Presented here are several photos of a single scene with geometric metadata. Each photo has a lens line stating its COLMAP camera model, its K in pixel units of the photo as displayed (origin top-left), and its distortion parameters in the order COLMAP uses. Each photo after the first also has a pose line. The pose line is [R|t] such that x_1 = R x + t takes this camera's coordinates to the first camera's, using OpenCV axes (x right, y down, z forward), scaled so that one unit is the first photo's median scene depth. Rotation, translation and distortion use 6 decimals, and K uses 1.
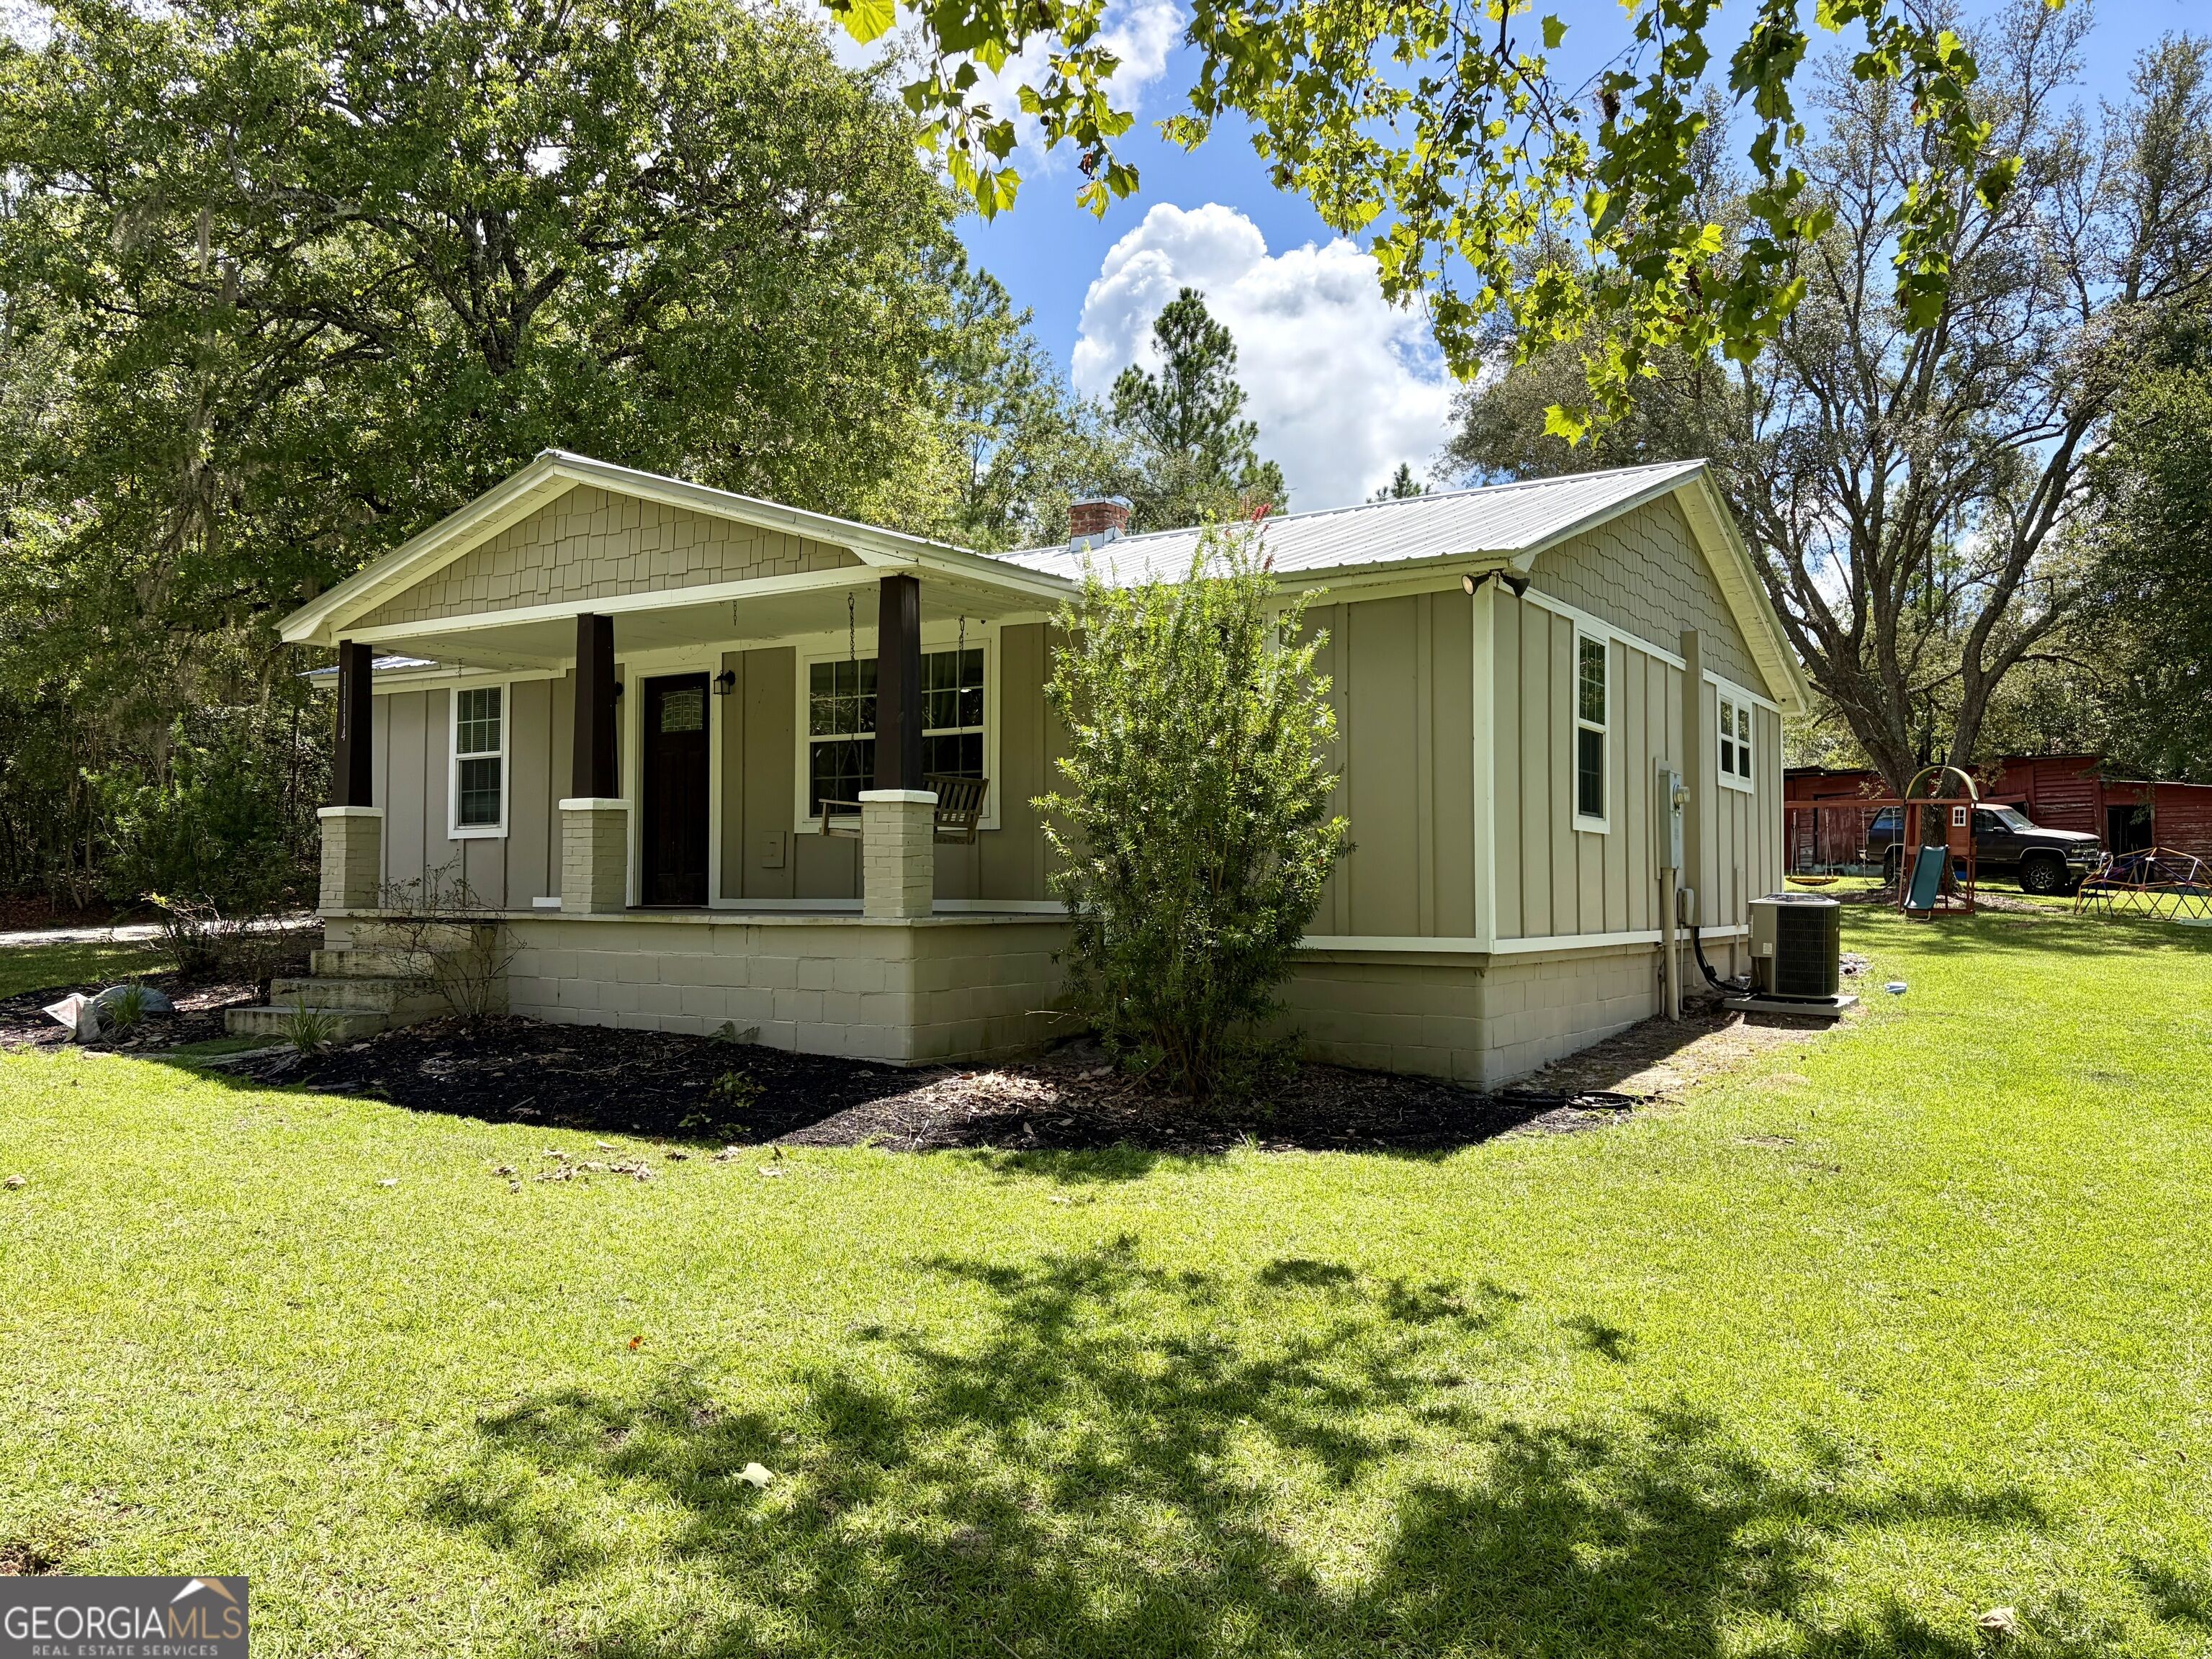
lens RADIAL K [[1640.3, 0, 1112.5], [0, 1640.3, 821.4], [0, 0, 1]] dist [0.063839, -0.061658]
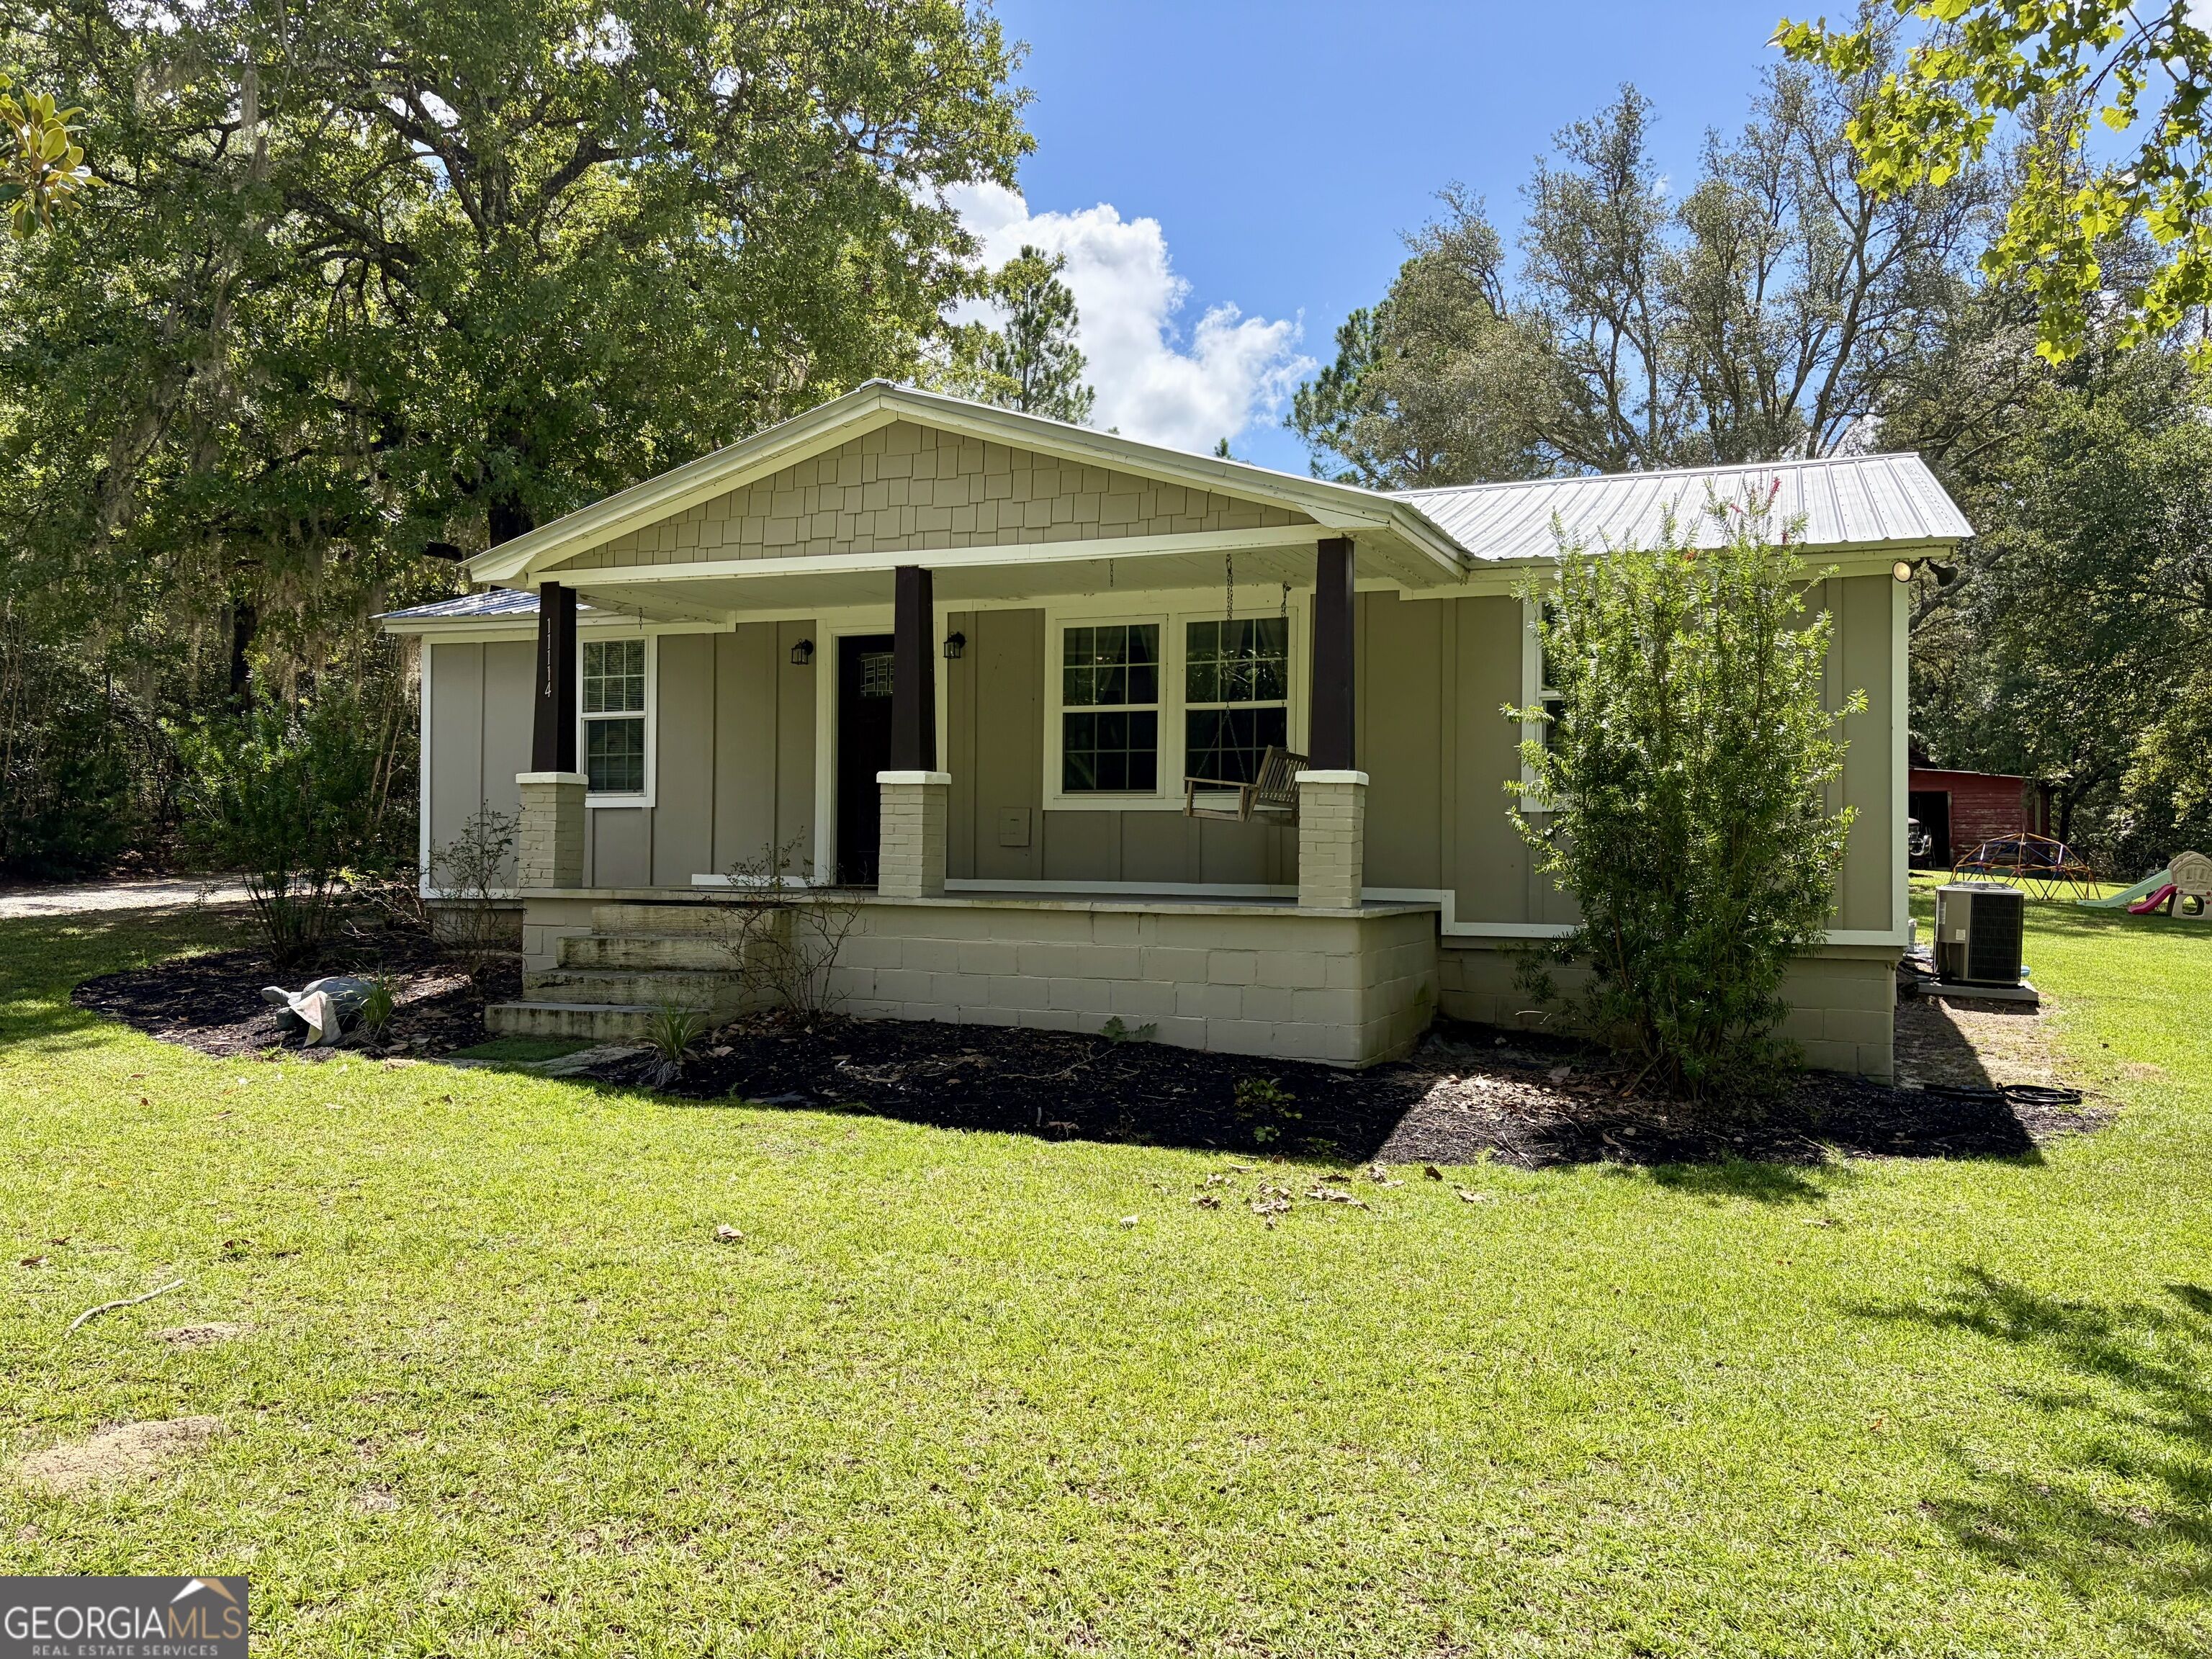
lens RADIAL K [[1640.3, 0, 1112.5], [0, 1640.3, 821.4], [0, 0, 1]] dist [0.063839, -0.061658]
pose [[0.984617, 0.013377, 0.174213, -0.364284], [-0.016946, 0.999676, 0.019013, -0.005135], [-0.173902, -0.021673, 0.984524, 0.093679]]
